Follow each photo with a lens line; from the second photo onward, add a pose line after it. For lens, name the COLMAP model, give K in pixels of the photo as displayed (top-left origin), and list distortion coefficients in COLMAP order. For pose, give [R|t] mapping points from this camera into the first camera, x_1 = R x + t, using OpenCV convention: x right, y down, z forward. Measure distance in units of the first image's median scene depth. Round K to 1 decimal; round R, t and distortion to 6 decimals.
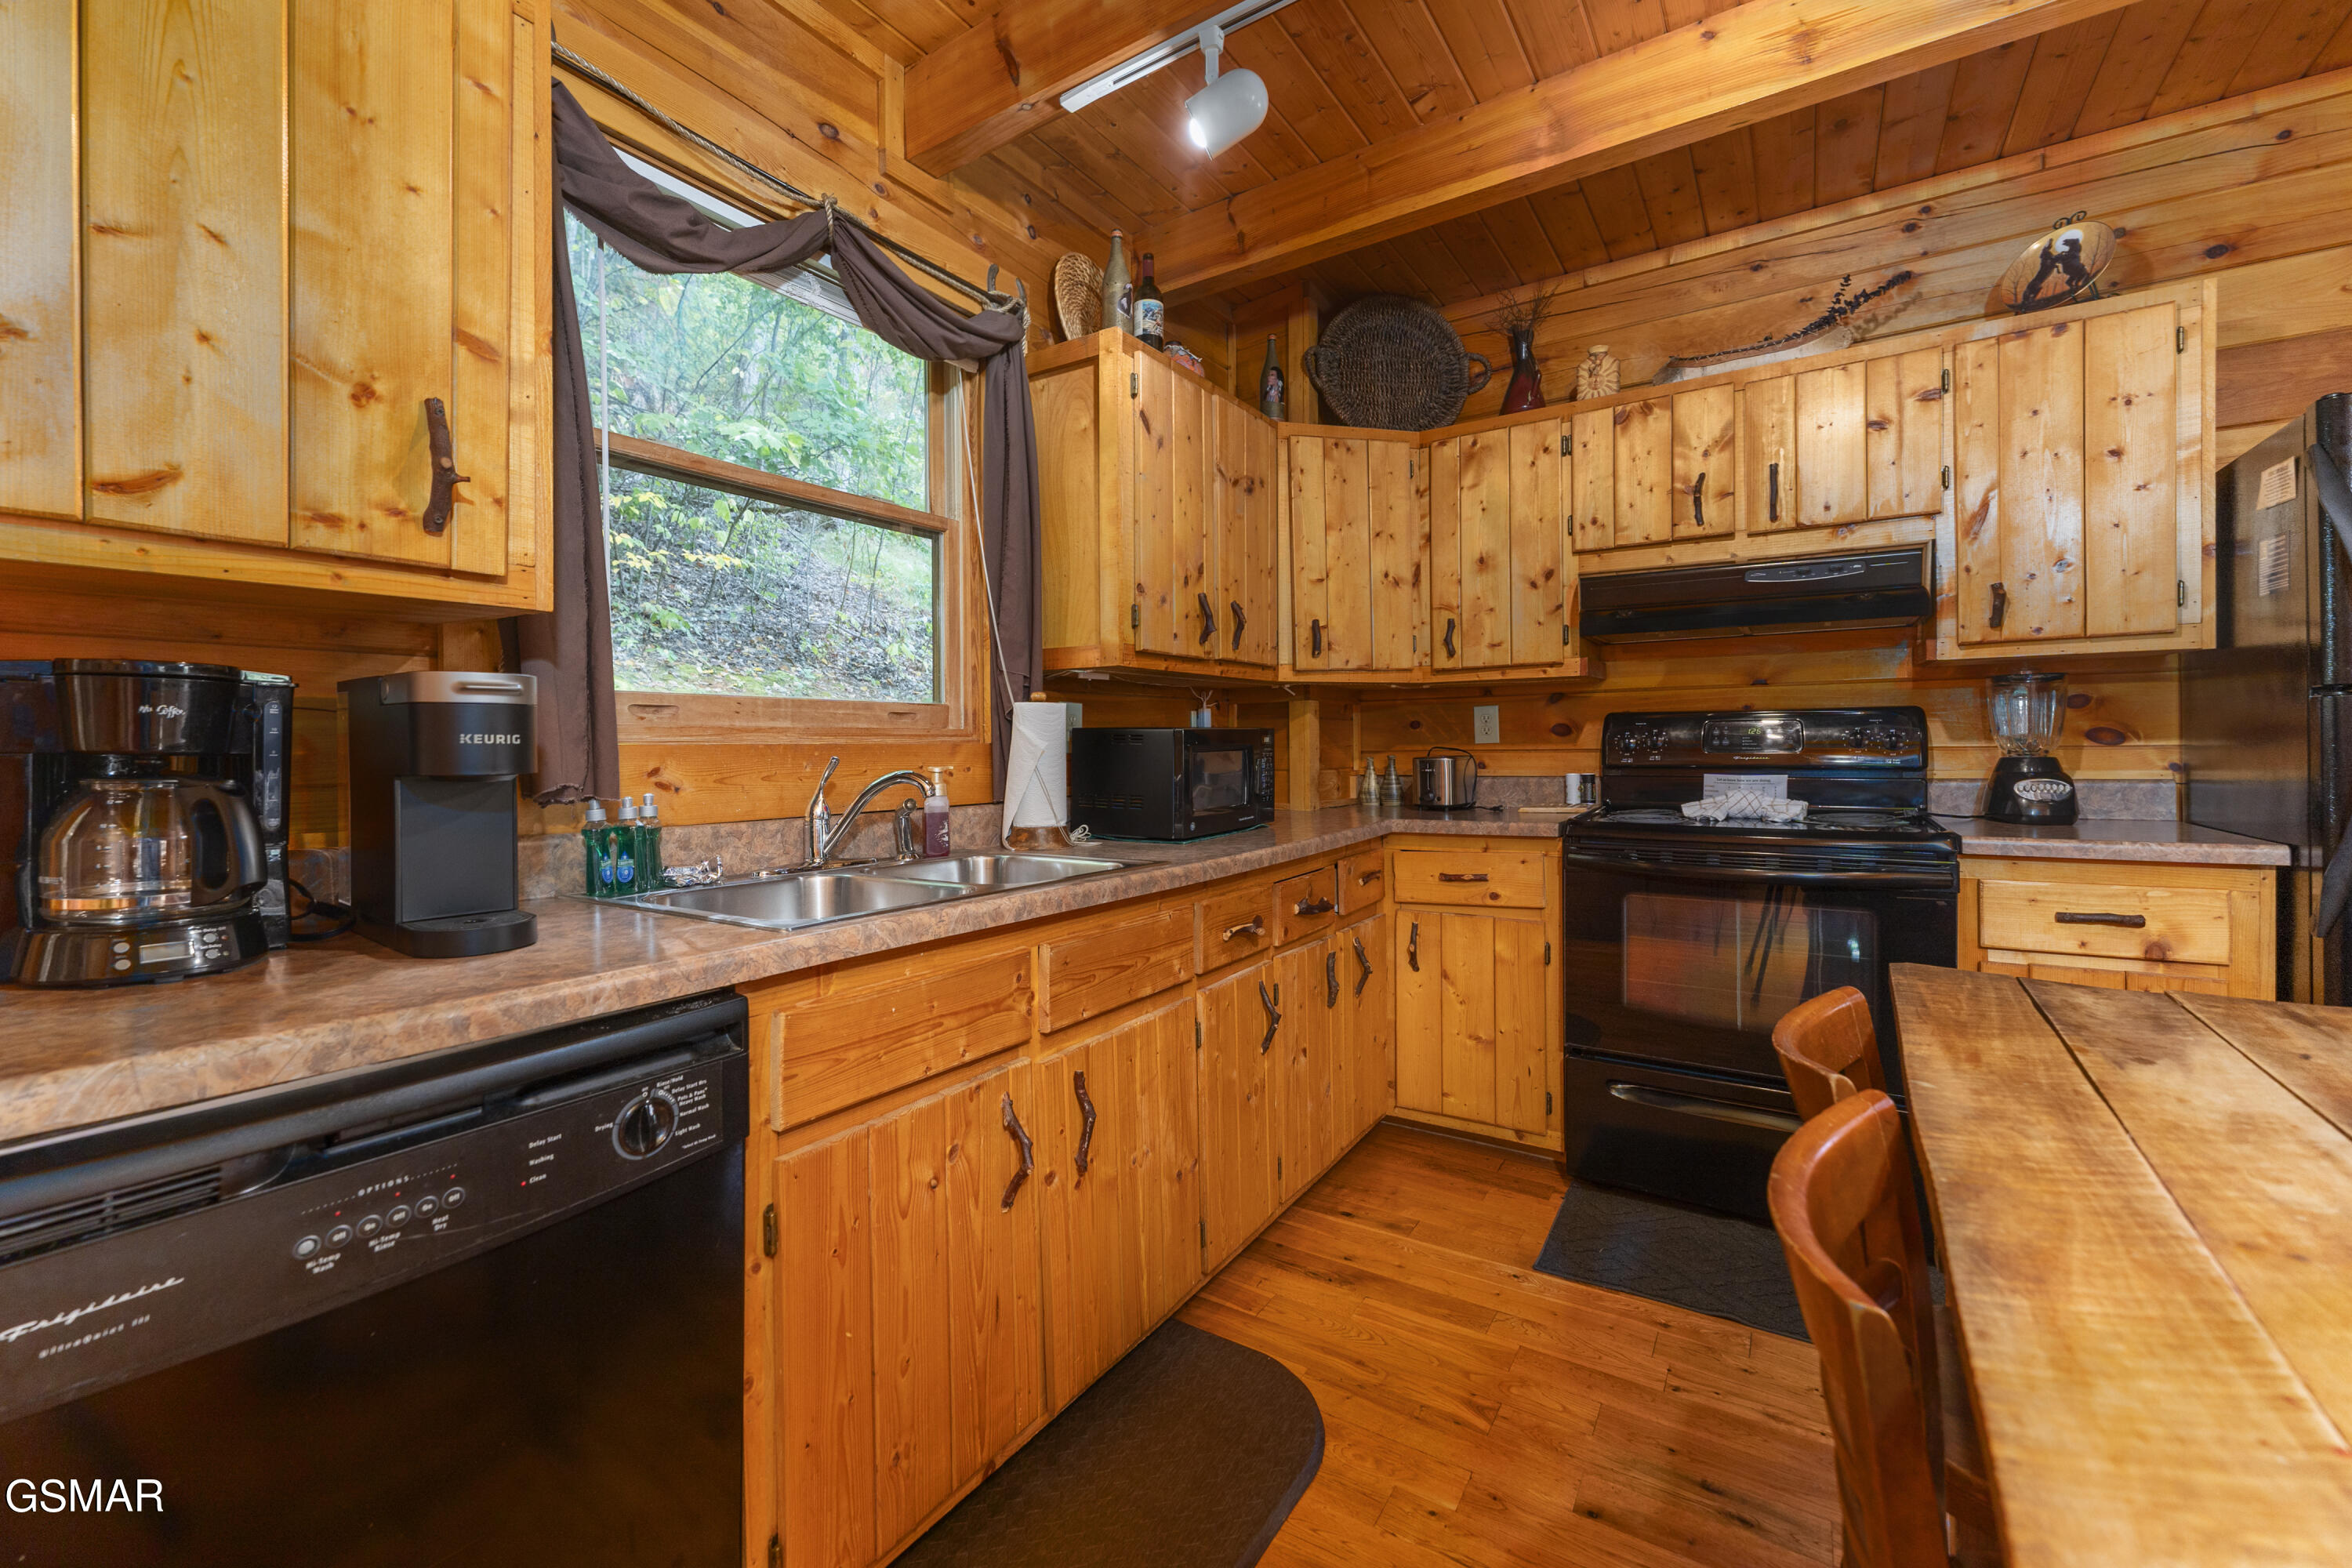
lens RADIAL K [[961.1, 0, 1167.3], [0, 961.1, 752.6], [0, 0, 1]] dist [0.000317, 0.000395]
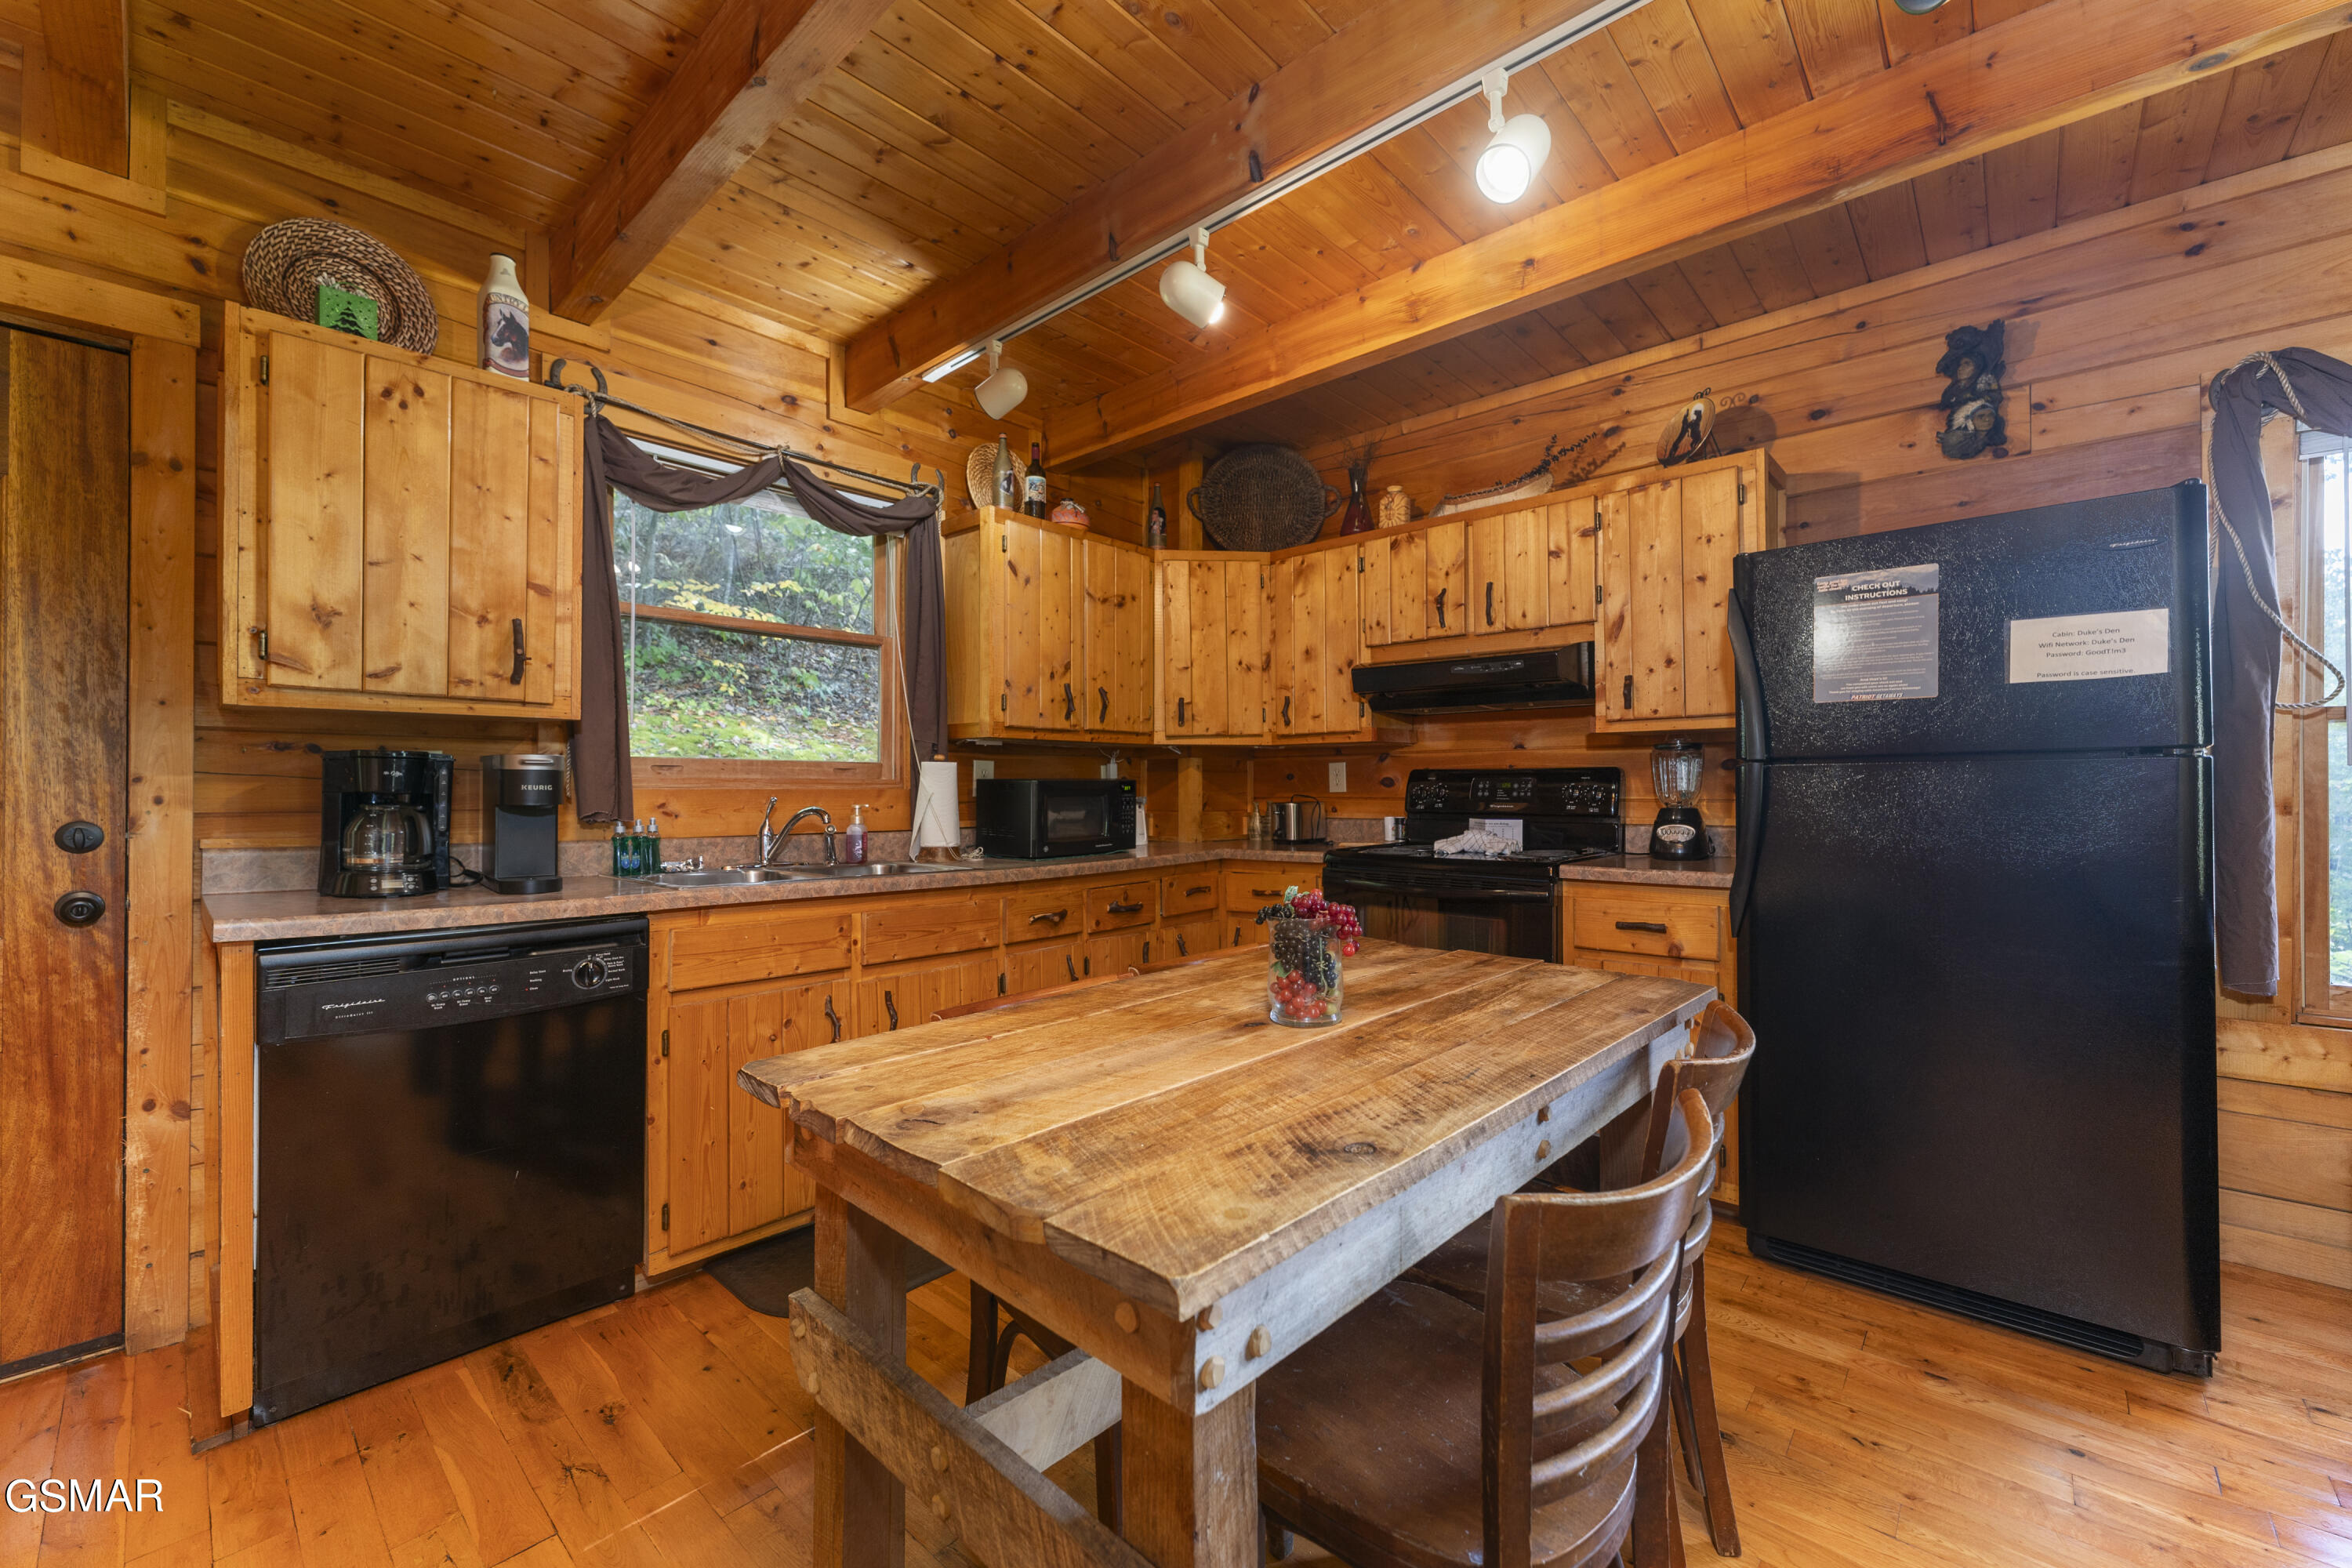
lens RADIAL K [[937.6, 0, 1176.0], [0, 937.6, 784.0], [0, 0, 1]] dist [0.004161, 0.000253]
pose [[0.988446, 0.009019, -0.151308, 0.440007], [-0.010762, 0.999885, -0.010705, -0.006938], [0.151194, 0.012210, 0.988429, -0.357262]]
